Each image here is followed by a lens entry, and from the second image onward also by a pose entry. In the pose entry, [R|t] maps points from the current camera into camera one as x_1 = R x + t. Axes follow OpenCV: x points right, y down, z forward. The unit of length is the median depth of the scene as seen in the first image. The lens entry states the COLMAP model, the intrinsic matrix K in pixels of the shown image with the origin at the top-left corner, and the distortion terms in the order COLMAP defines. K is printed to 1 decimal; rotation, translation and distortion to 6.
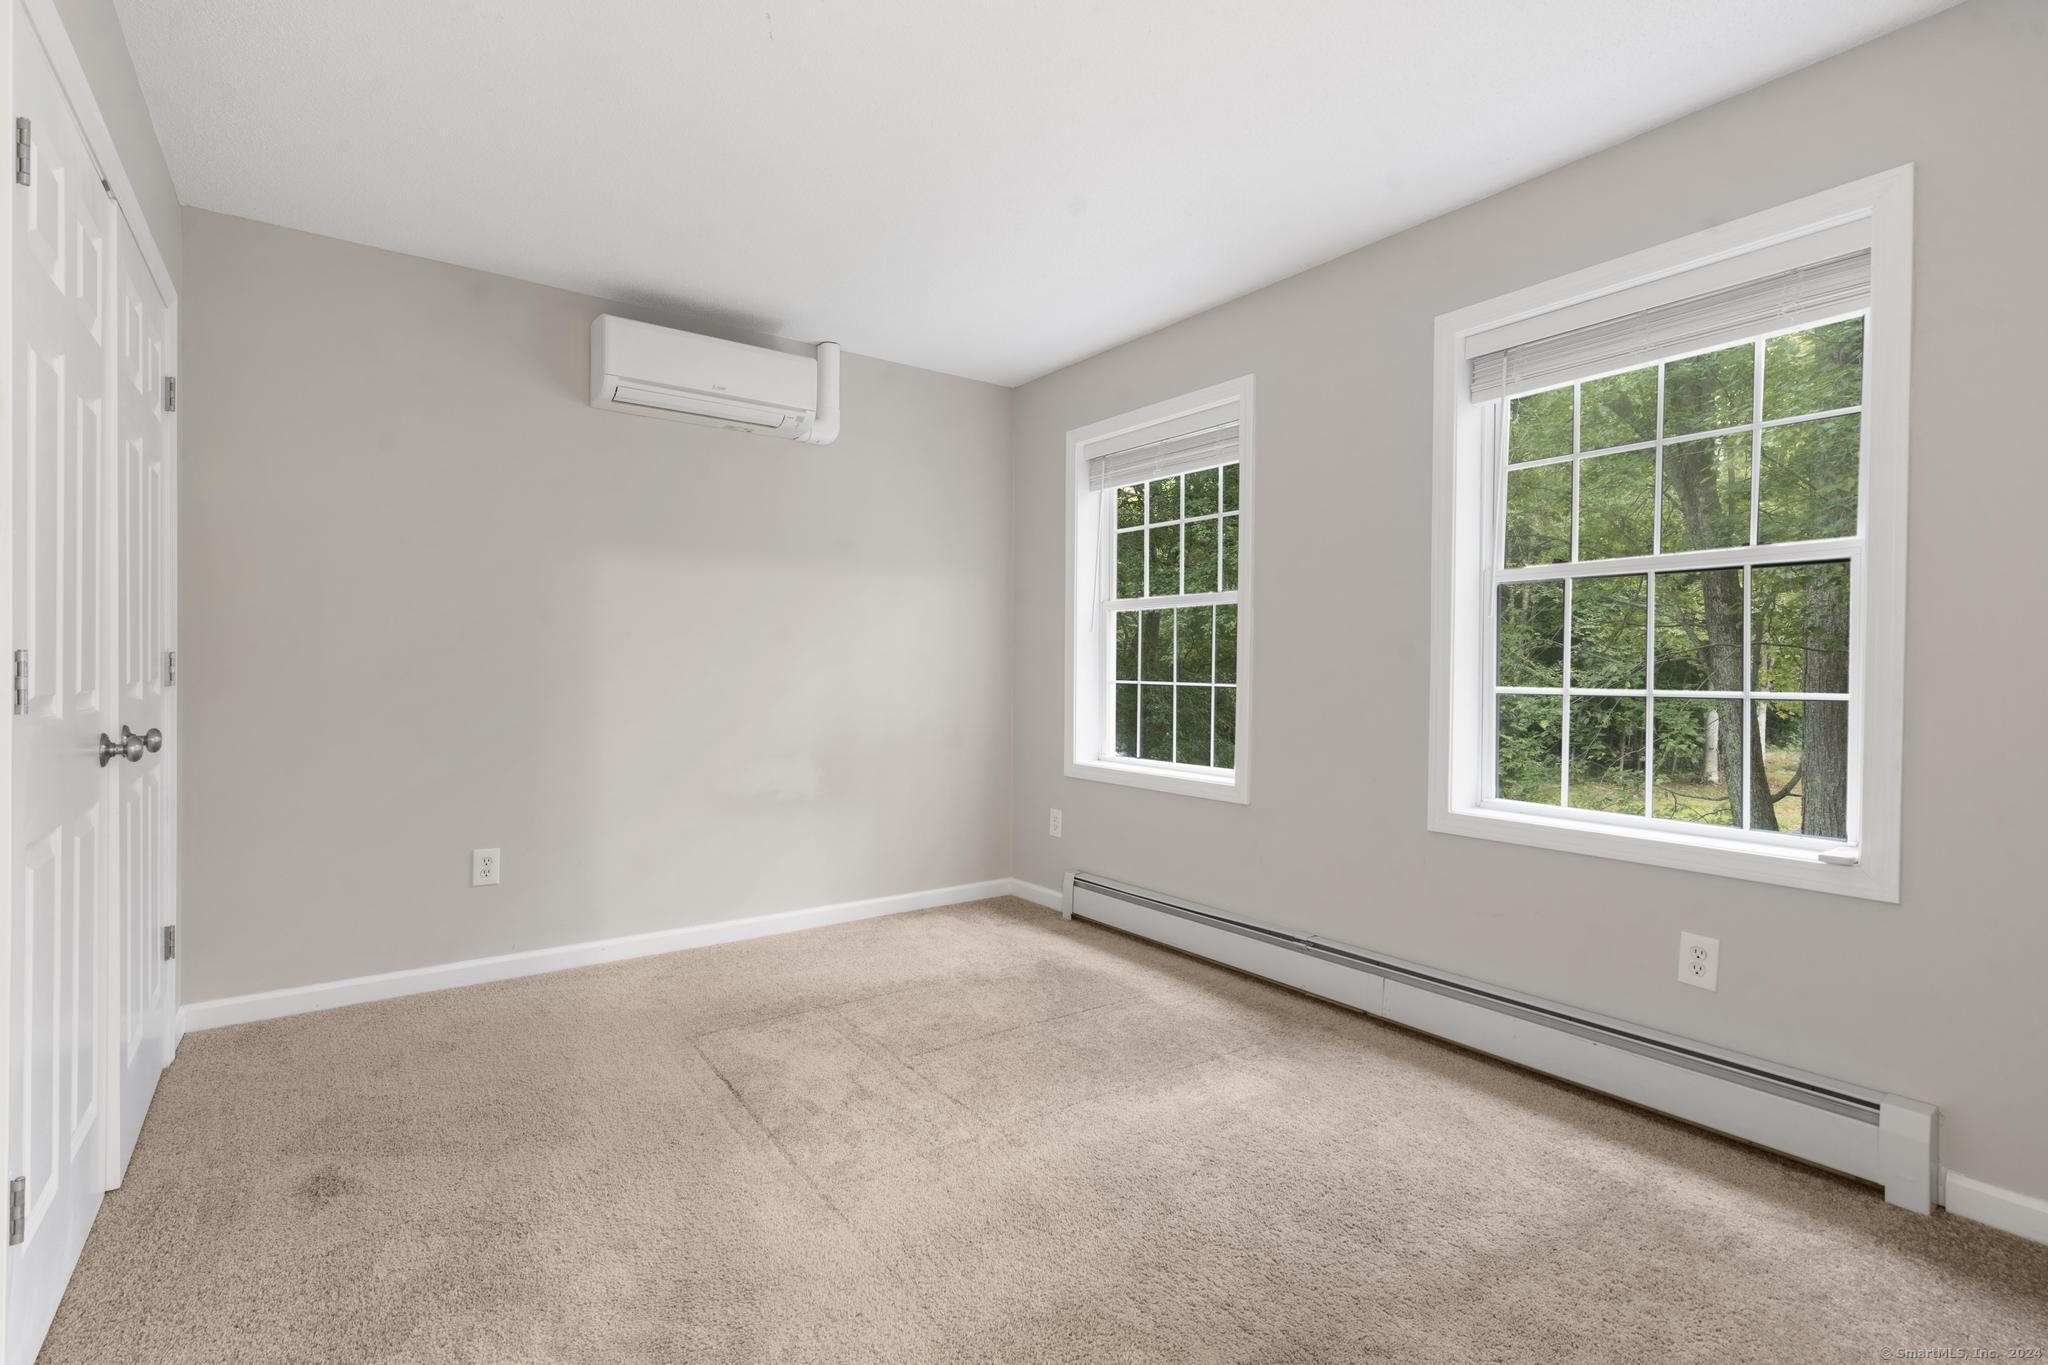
lens RADIAL K [[943.5, 0, 1010.6], [0, 943.5, 677.0], [0, 0, 1]] dist [0.000965, 0.000180]
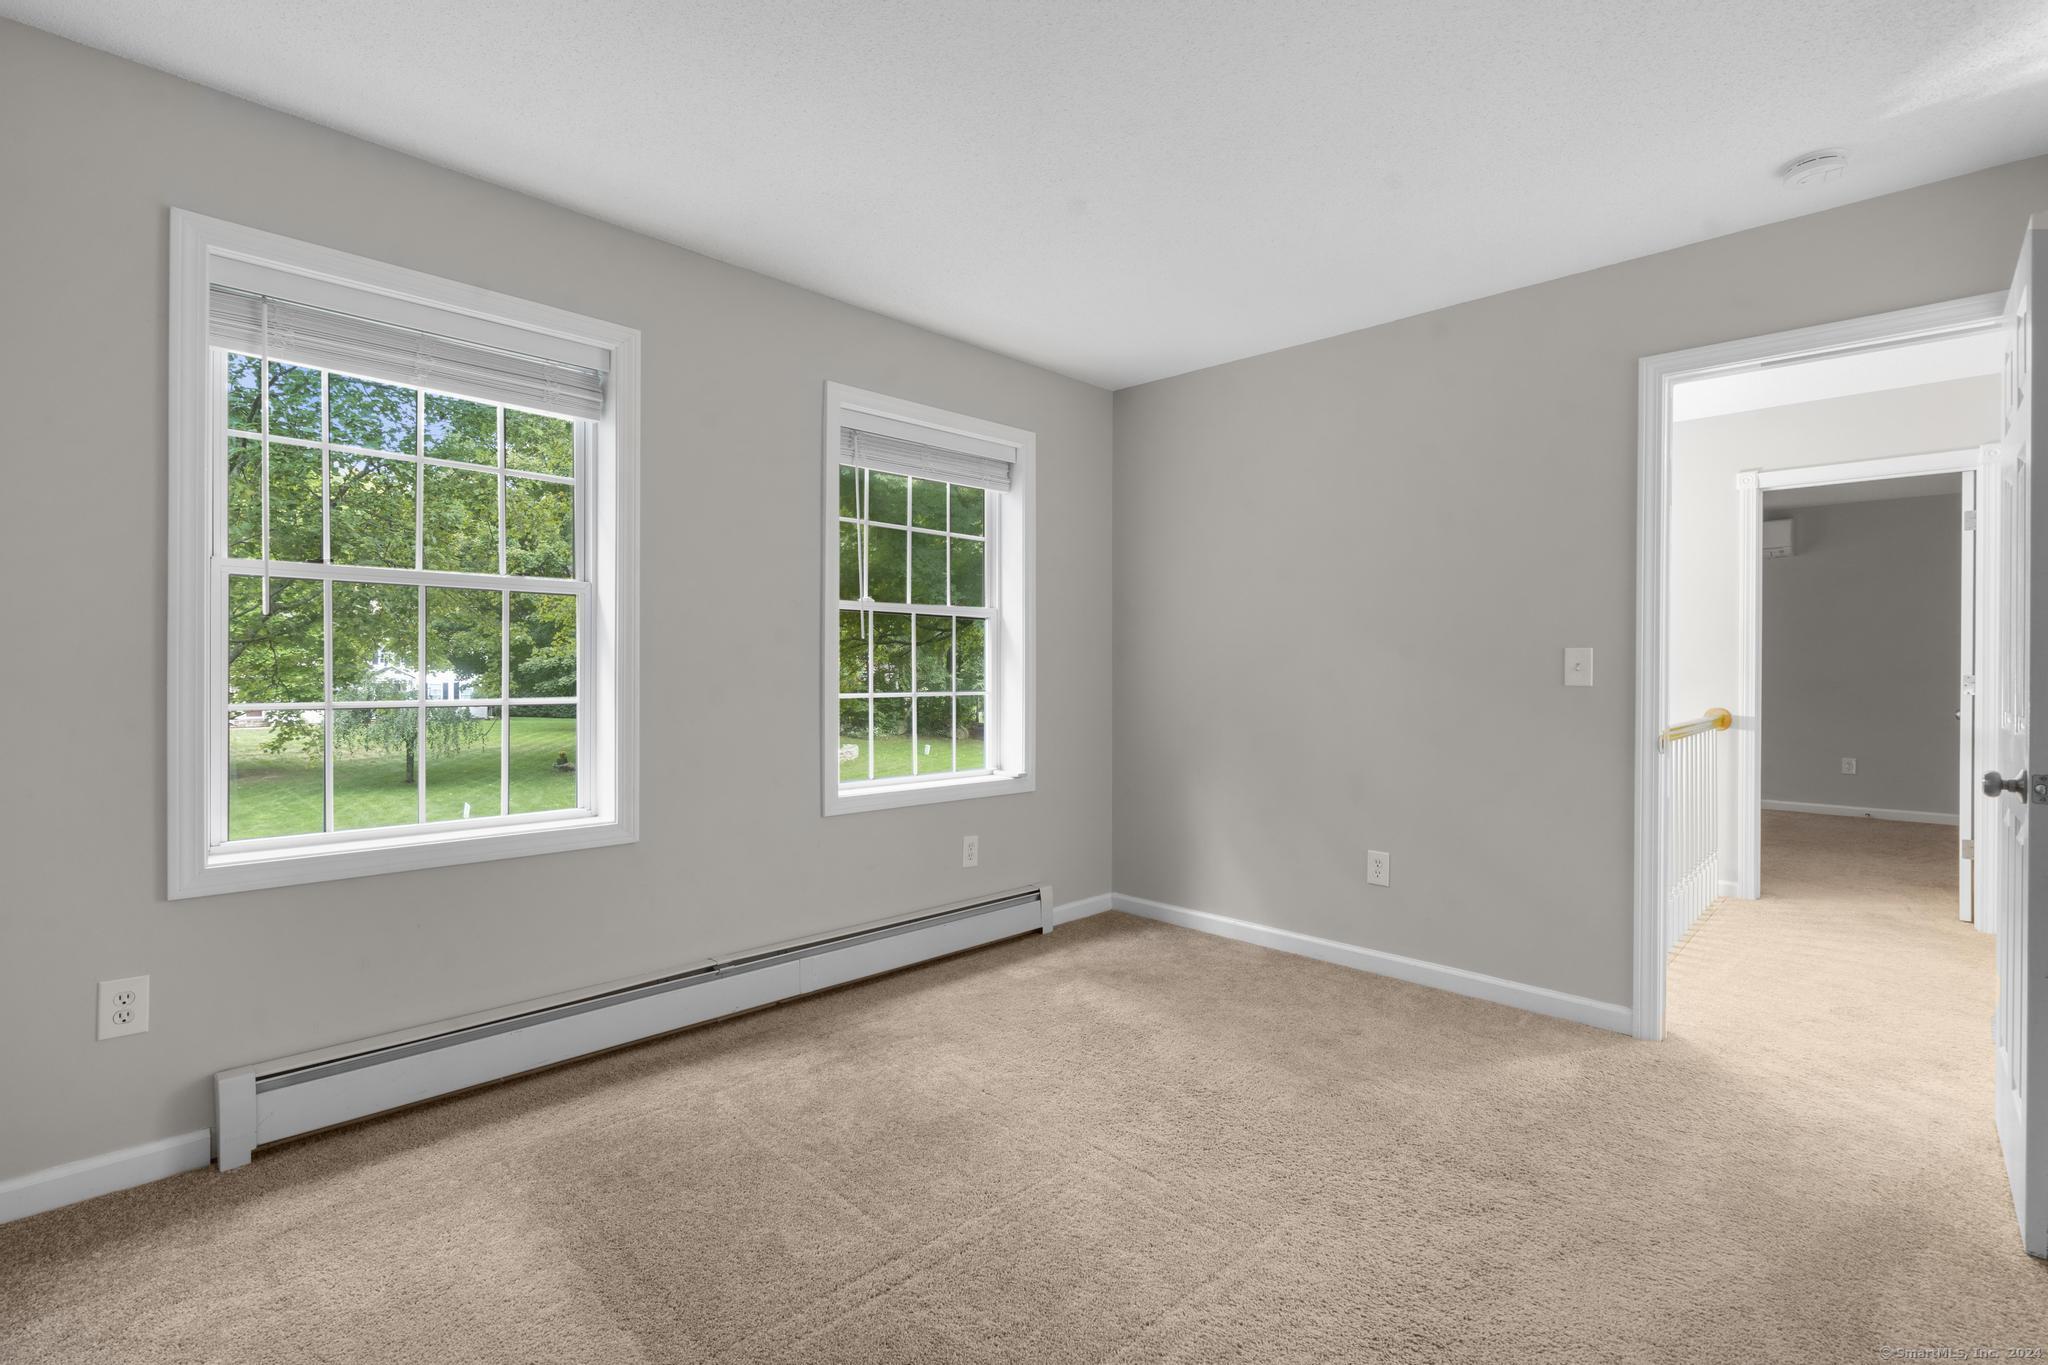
lens RADIAL K [[849.0, 0, 1022.1], [0, 849.0, 692.6], [0, 0, 1]] dist [-0.000516, 0.000102]
pose [[-0.138423, -0.016020, 0.990244, -0.623343], [0.009372, 0.999803, 0.017484, -0.008366], [-0.990329, 0.011701, -0.138246, 0.879163]]
